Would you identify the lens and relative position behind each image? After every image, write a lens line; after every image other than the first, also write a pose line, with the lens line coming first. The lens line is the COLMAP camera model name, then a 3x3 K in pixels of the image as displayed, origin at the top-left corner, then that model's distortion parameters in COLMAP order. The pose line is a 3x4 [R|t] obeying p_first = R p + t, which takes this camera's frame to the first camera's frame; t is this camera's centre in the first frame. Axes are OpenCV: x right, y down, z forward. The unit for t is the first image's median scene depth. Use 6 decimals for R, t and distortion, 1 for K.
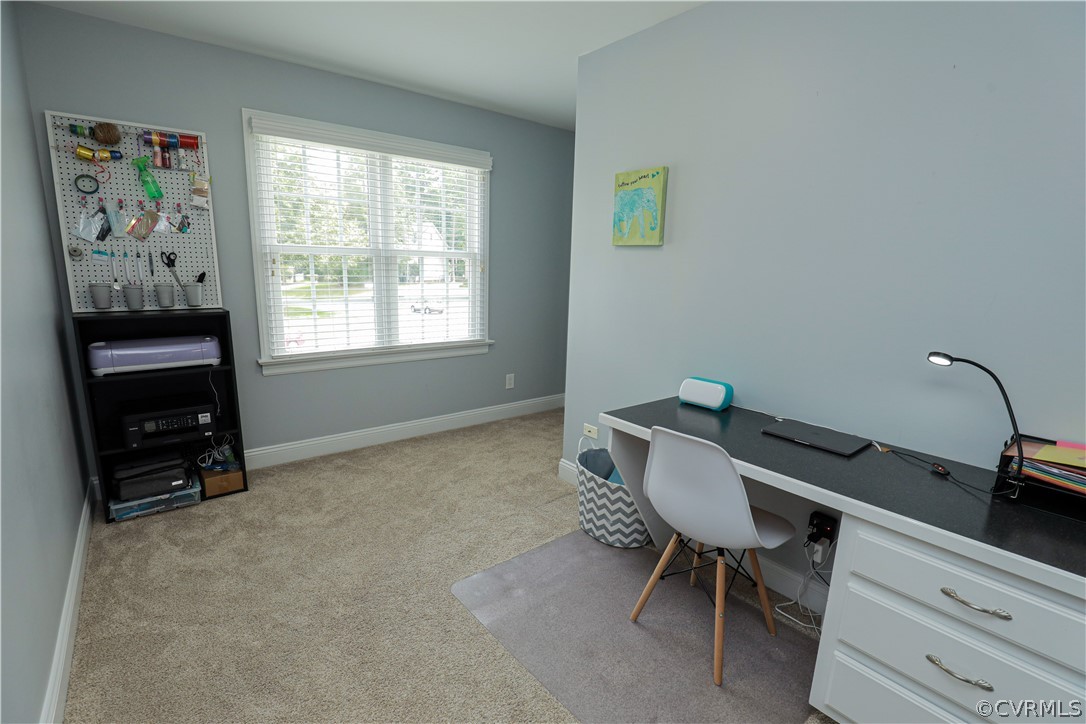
lens RADIAL K [[498.4, 0, 541.5], [0, 498.4, 366.4], [0, 0, 1]] dist [-0.029567, 0.003934]
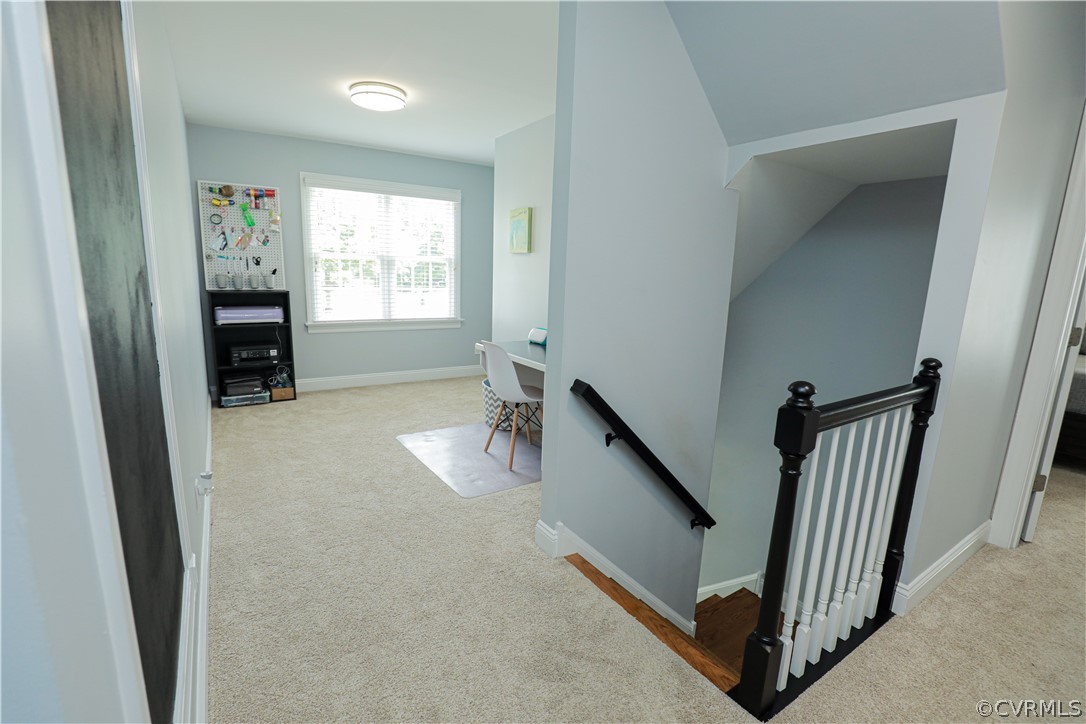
lens RADIAL K [[498.4, 0, 541.2], [0, 498.4, 364.2], [0, 0, 1]] dist [-0.029567, 0.003934]
pose [[0.995044, 0.021614, -0.097053, 0.429204], [-0.023368, 0.999583, -0.016967, 0.157227], [0.096646, 0.019151, 0.995135, -0.649919]]
